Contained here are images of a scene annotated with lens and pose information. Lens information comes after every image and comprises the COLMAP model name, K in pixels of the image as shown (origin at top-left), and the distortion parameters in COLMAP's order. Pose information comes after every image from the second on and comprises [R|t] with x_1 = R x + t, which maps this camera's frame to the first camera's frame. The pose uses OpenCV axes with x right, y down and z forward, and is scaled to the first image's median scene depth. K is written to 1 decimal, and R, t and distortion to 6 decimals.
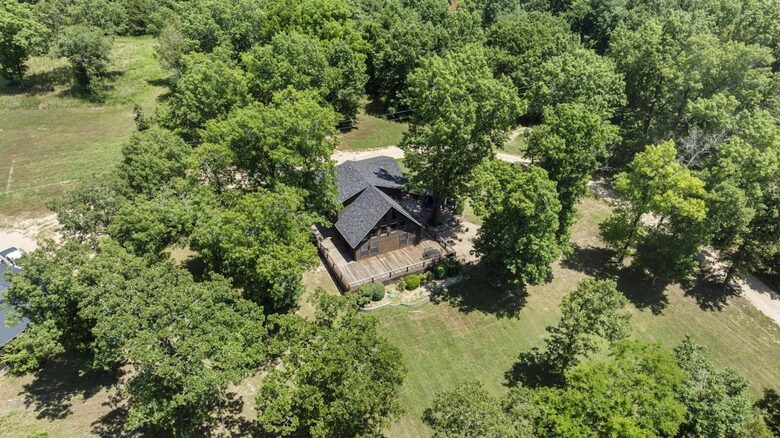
lens RADIAL K [[575.2, 0, 390.0], [0, 575.2, 219.0], [0, 0, 1]] dist [-0.013781, -0.004811]
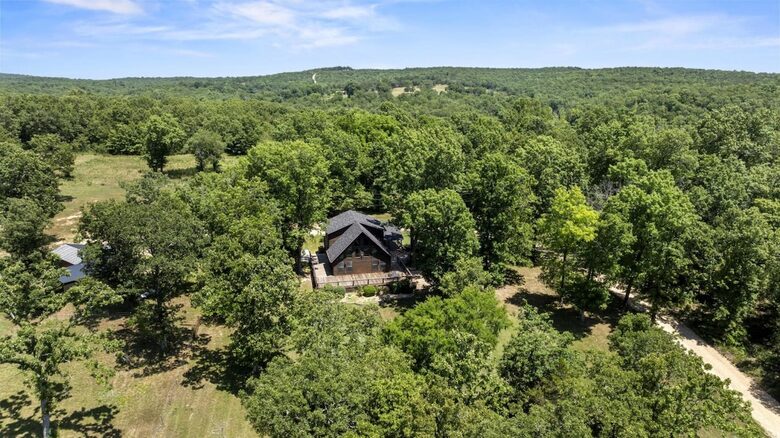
lens RADIAL K [[575.2, 0, 390.0], [0, 575.2, 219.0], [0, 0, 1]] dist [-0.013781, -0.004811]
pose [[0.966767, 0.059571, -0.248623, 0.373005], [-0.130703, 0.950947, -0.280388, 0.297243], [0.219724, 0.303565, 0.927130, -0.190699]]
